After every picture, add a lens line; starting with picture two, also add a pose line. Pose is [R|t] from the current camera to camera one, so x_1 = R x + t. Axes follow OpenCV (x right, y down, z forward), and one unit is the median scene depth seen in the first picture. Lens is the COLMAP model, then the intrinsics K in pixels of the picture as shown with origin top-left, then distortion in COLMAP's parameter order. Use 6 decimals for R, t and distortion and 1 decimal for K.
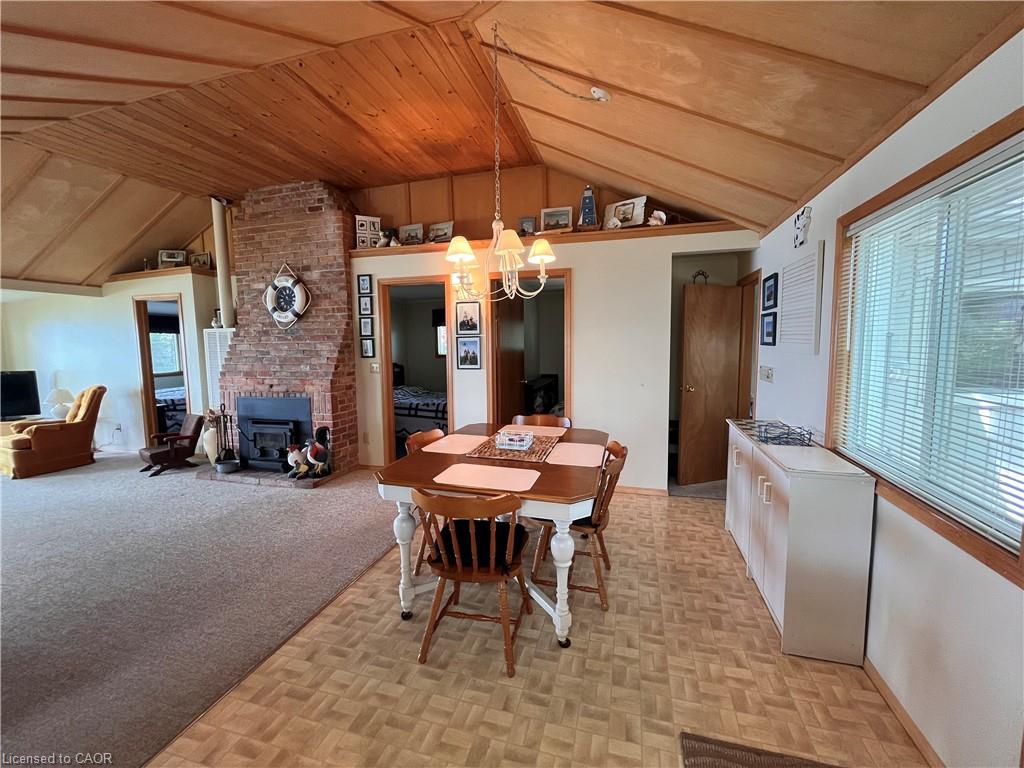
lens RADIAL K [[412.1, 0, 518.3], [0, 412.1, 379.4], [0, 0, 1]] dist [-0.002587, -0.000489]
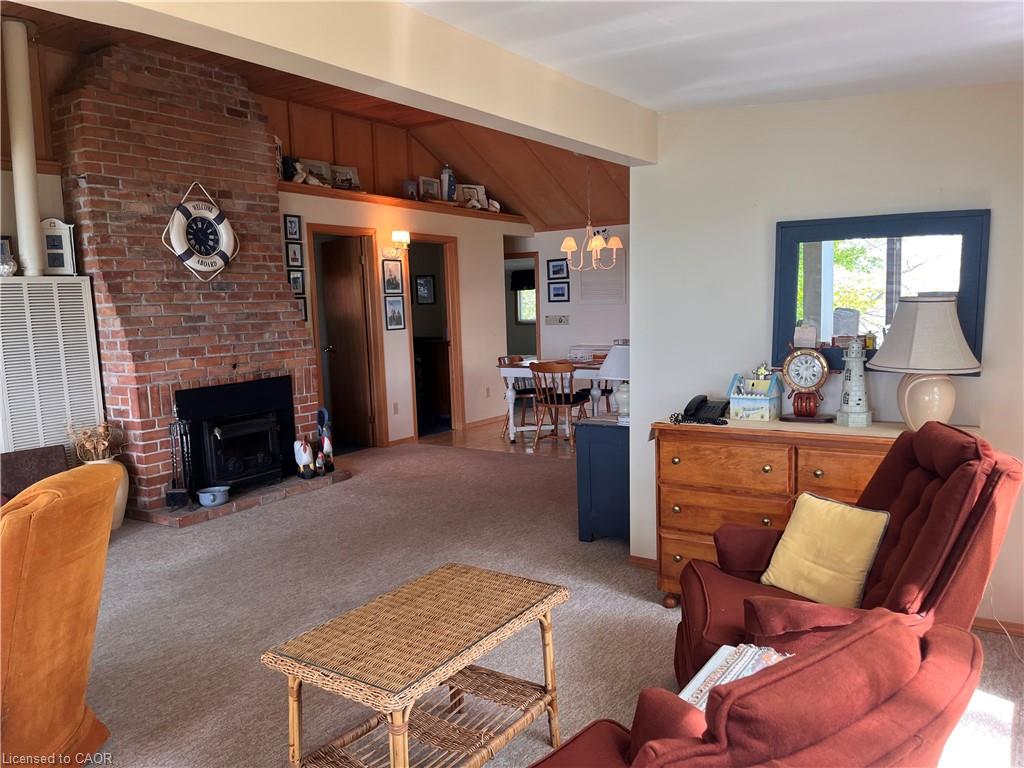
lens RADIAL K [[774.6, 0, 506.6], [0, 774.6, 388.8], [0, 0, 1]] dist [0.037167, -0.047415]
pose [[0.319869, -0.102829, 0.941865, -1.668685], [0.110256, 0.991379, 0.070790, 0.012031], [-0.941025, 0.081203, 0.328449, 0.163421]]
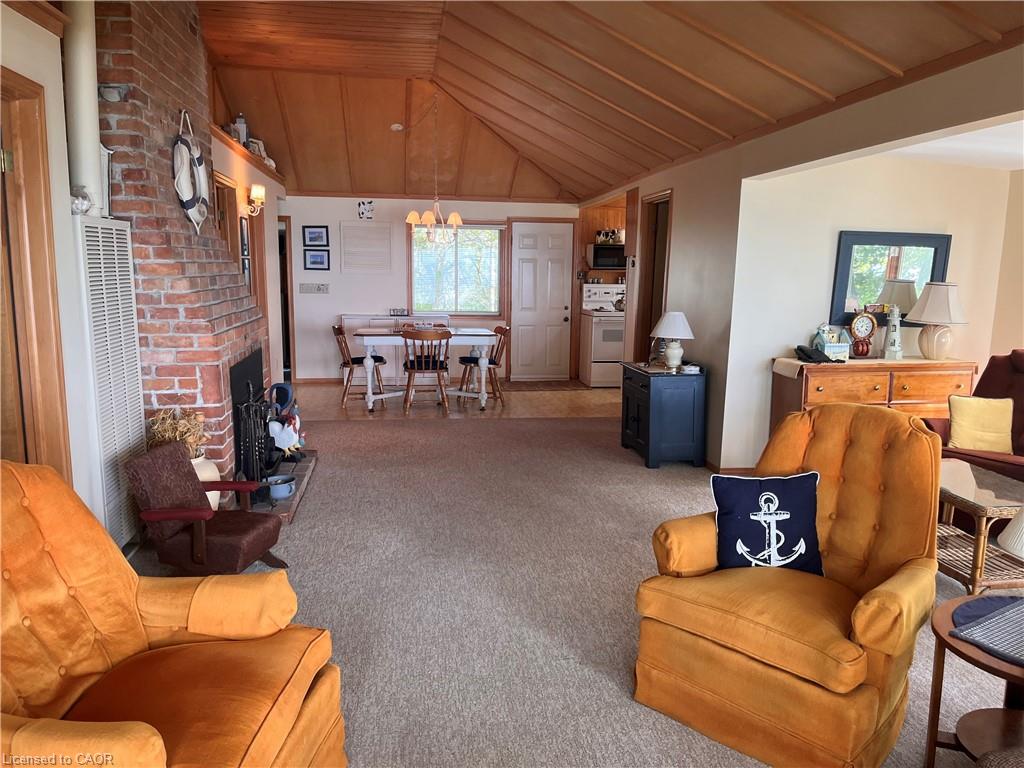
lens RADIAL K [[774.6, 0, 506.6], [0, 774.6, 388.8], [0, 0, 1]] dist [0.037167, -0.047415]
pose [[-0.395291, -0.135306, 0.908536, -1.749532], [0.075565, 0.980949, 0.178968, -0.080756], [-0.915443, 0.139398, -0.377535, 1.088799]]
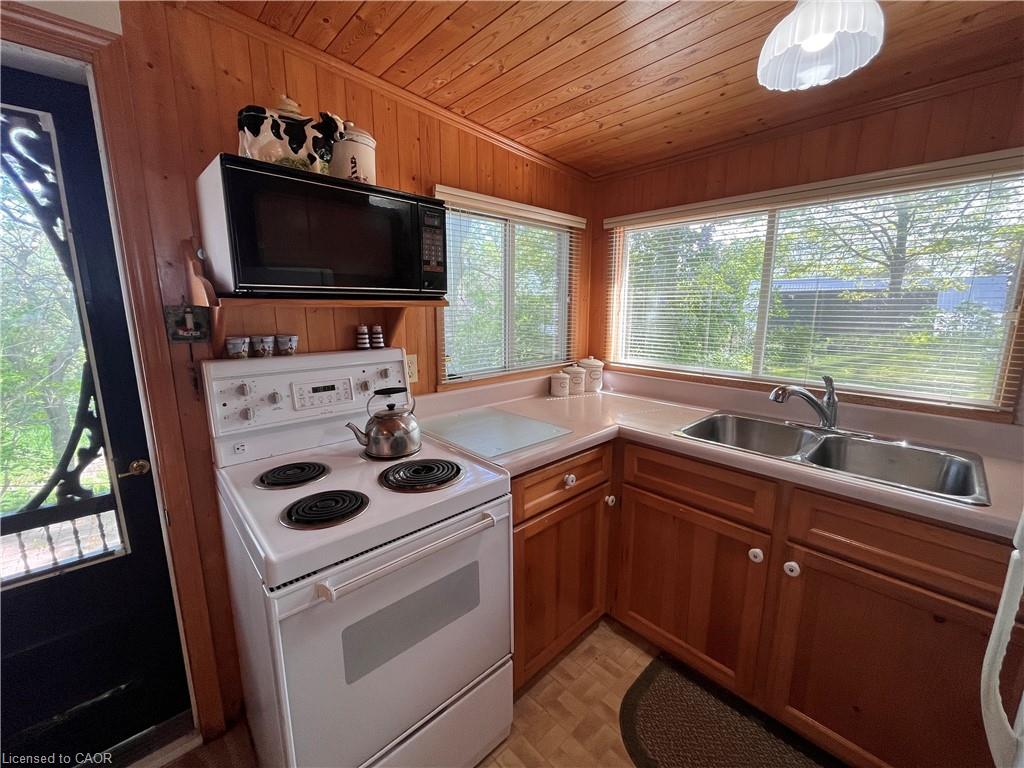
lens RADIAL K [[412.1, 0, 518.3], [0, 412.1, 379.4], [0, 0, 1]] dist [-0.002587, -0.000489]
pose [[-0.858528, -0.082479, 0.506091, -0.091258], [0.054404, 0.966757, 0.249844, -0.006672], [-0.509873, 0.242031, -0.825500, 0.128817]]
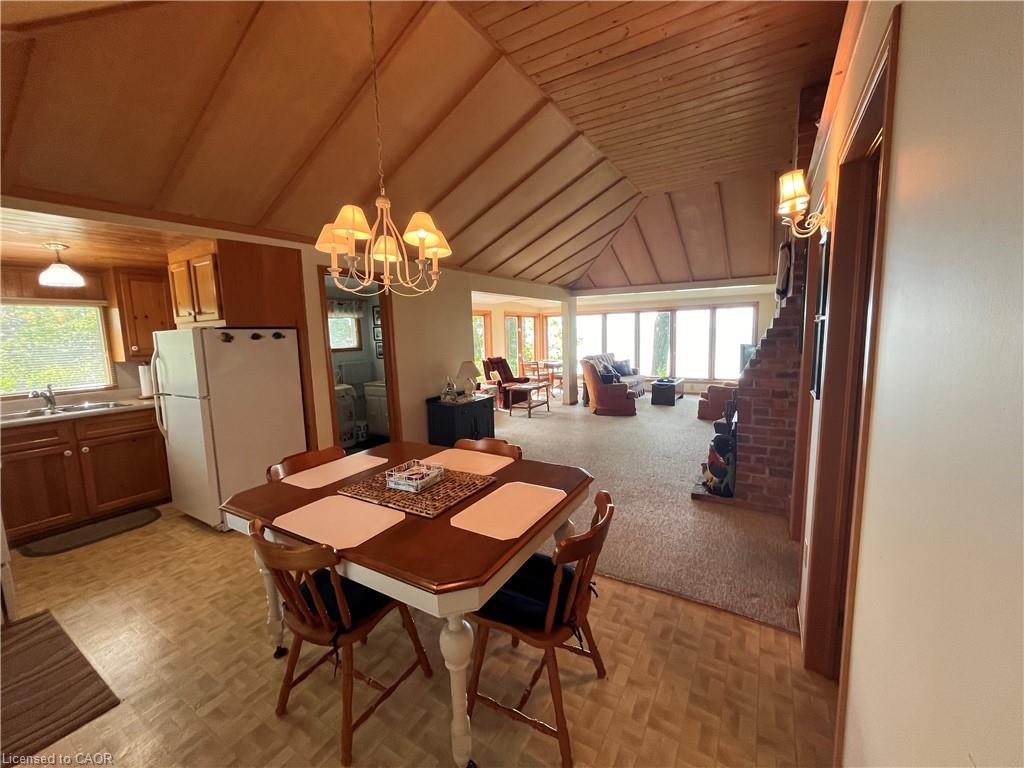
lens RADIAL K [[412.1, 0, 518.3], [0, 412.1, 379.4], [0, 0, 1]] dist [-0.002587, -0.000489]
pose [[-0.268657, 0.128851, -0.954579, 0.360019], [-0.056685, 0.987180, 0.149205, -0.083970], [0.961566, 0.094195, -0.257909, 0.765779]]
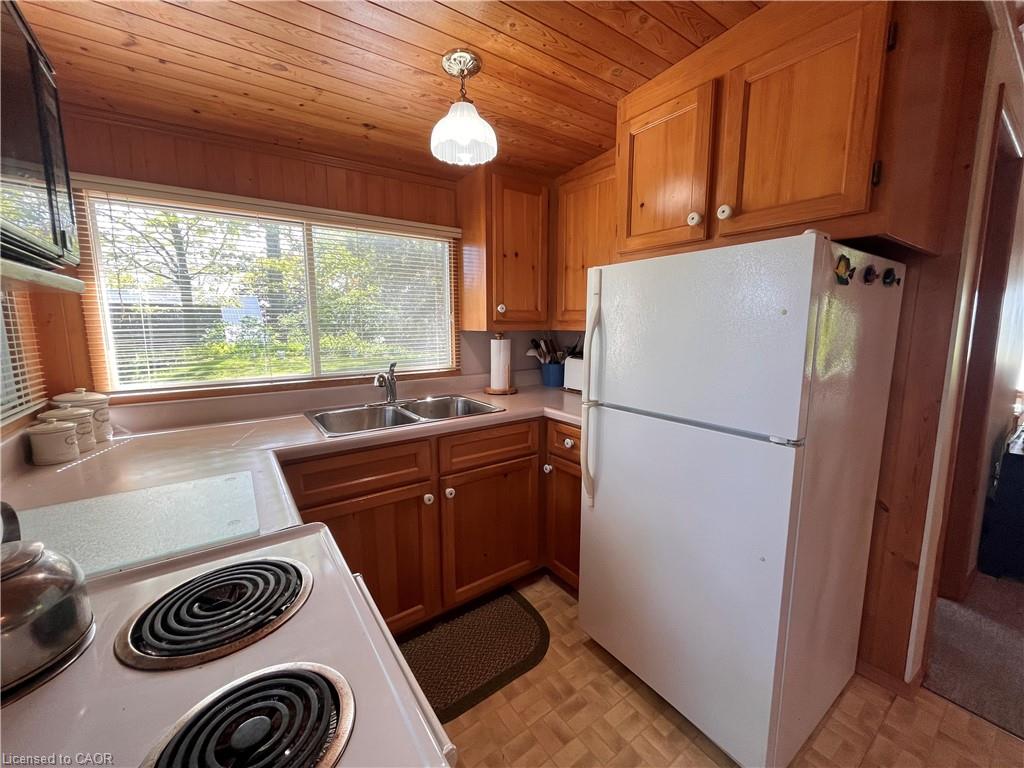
lens RADIAL K [[412.1, 0, 518.3], [0, 412.1, 379.4], [0, 0, 1]] dist [-0.002587, -0.000489]
pose [[-0.622954, 0.120681, -0.772894, 0.130927], [-0.065588, 0.976491, 0.205335, 0.004338], [0.779504, 0.178607, -0.600394, 0.105540]]
